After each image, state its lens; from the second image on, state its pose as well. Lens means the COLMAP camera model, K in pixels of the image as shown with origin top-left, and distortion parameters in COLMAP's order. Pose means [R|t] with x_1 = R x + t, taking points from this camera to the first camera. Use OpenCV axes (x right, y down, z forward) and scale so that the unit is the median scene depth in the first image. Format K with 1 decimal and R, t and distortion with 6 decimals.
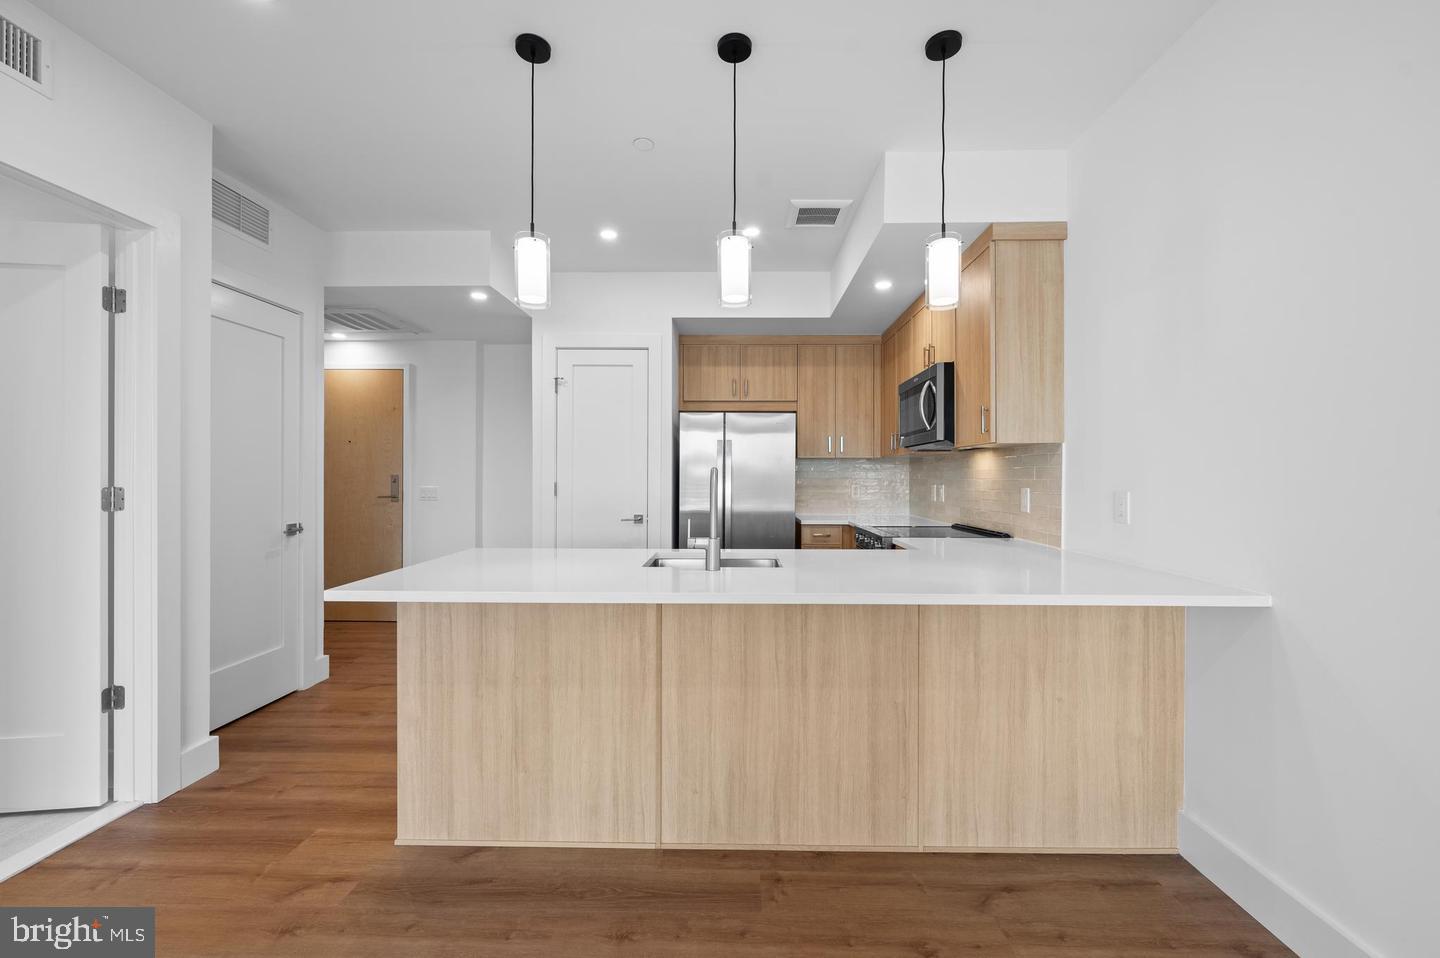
lens RADIAL K [[588.8, 0, 716.7], [0, 588.8, 476.6], [0, 0, 1]] dist [-0.003866, 0.000789]
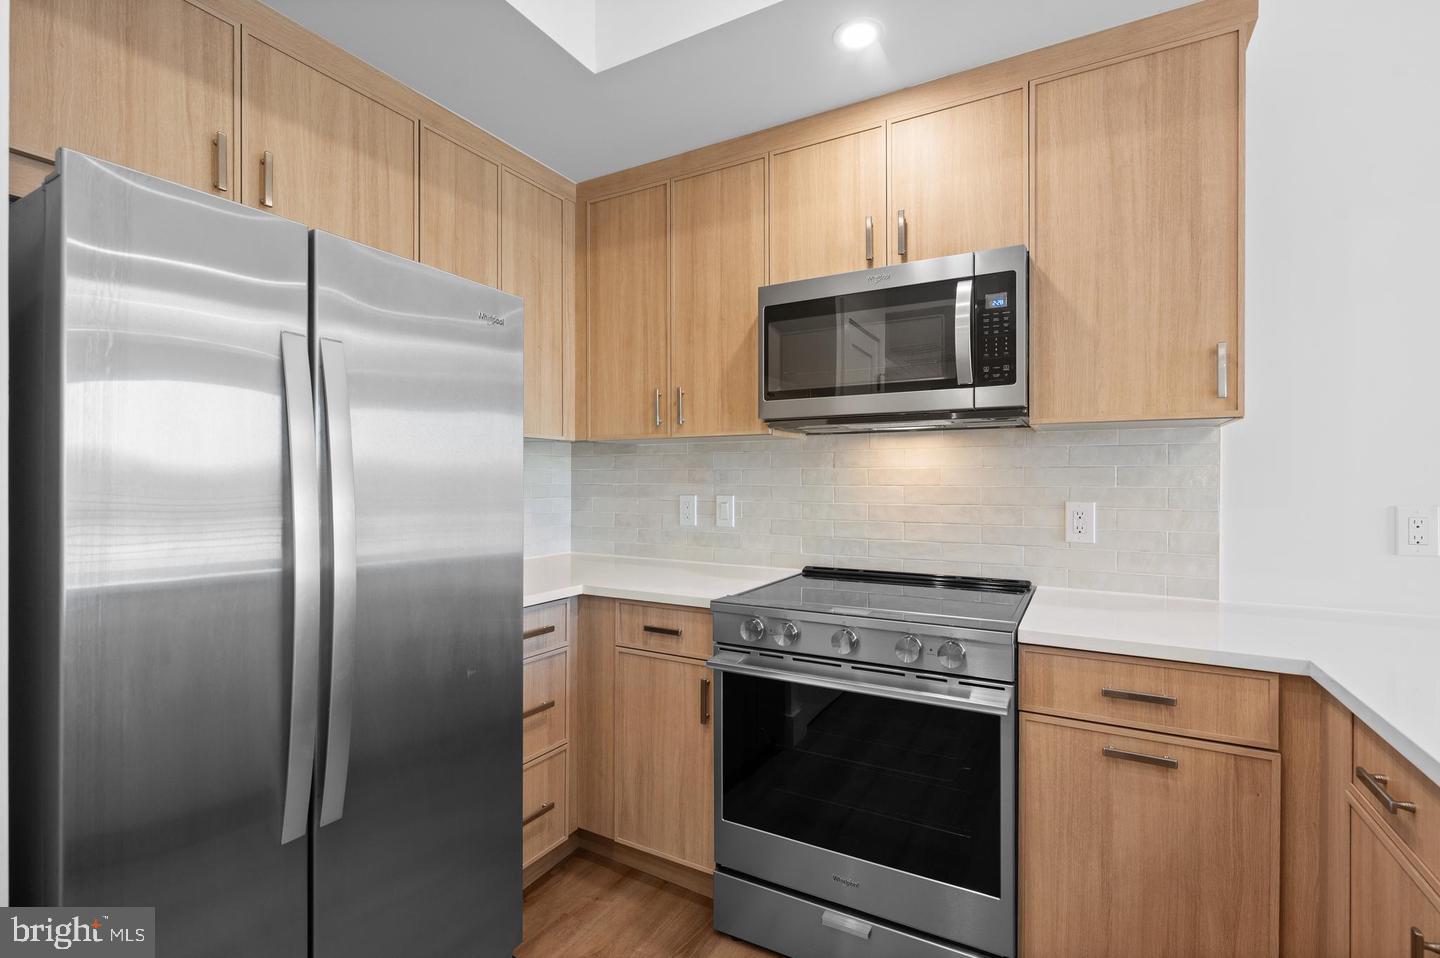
lens RADIAL K [[652.7, 0, 724.3], [0, 652.7, 478.4], [0, 0, 1]] dist [-0.002637, 0.000244]
pose [[0.453154, 0.000055, 0.891432, -0.246232], [-0.001868, 0.999998, 0.000888, -0.003788], [-0.891430, -0.002068, 0.453153, 1.152365]]
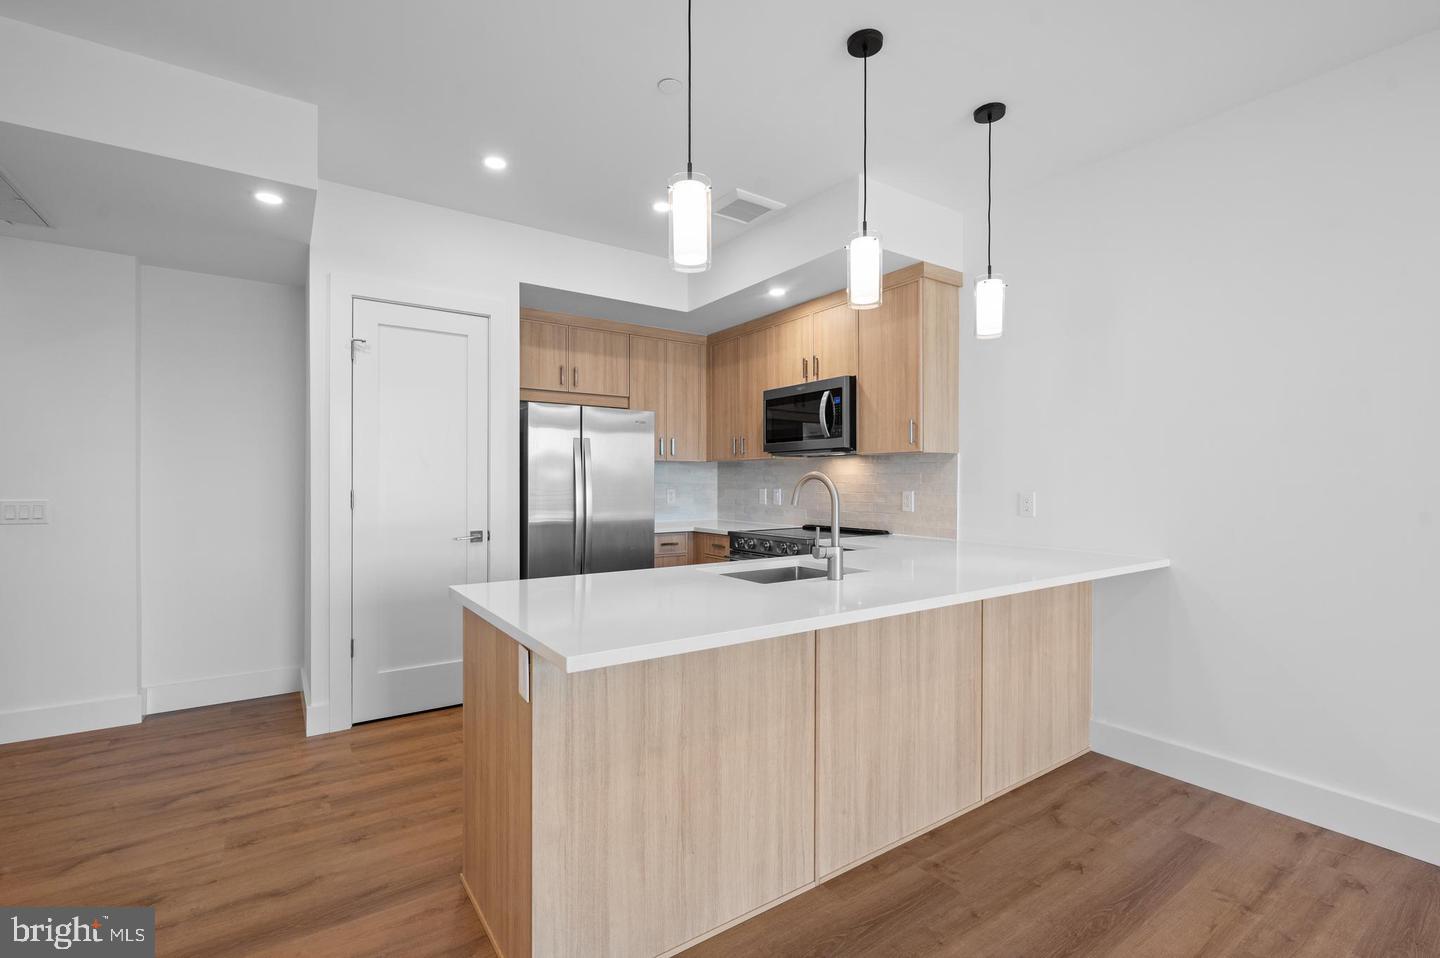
lens RADIAL K [[652.7, 0, 715.9], [0, 652.7, 485.8], [0, 0, 1]] dist [-0.002637, 0.000244]
pose [[0.806436, -0.006348, 0.591288, -0.619827], [0.001285, 0.999959, 0.008983, -0.002610], [-0.591320, -0.006484, 0.806411, 0.204602]]
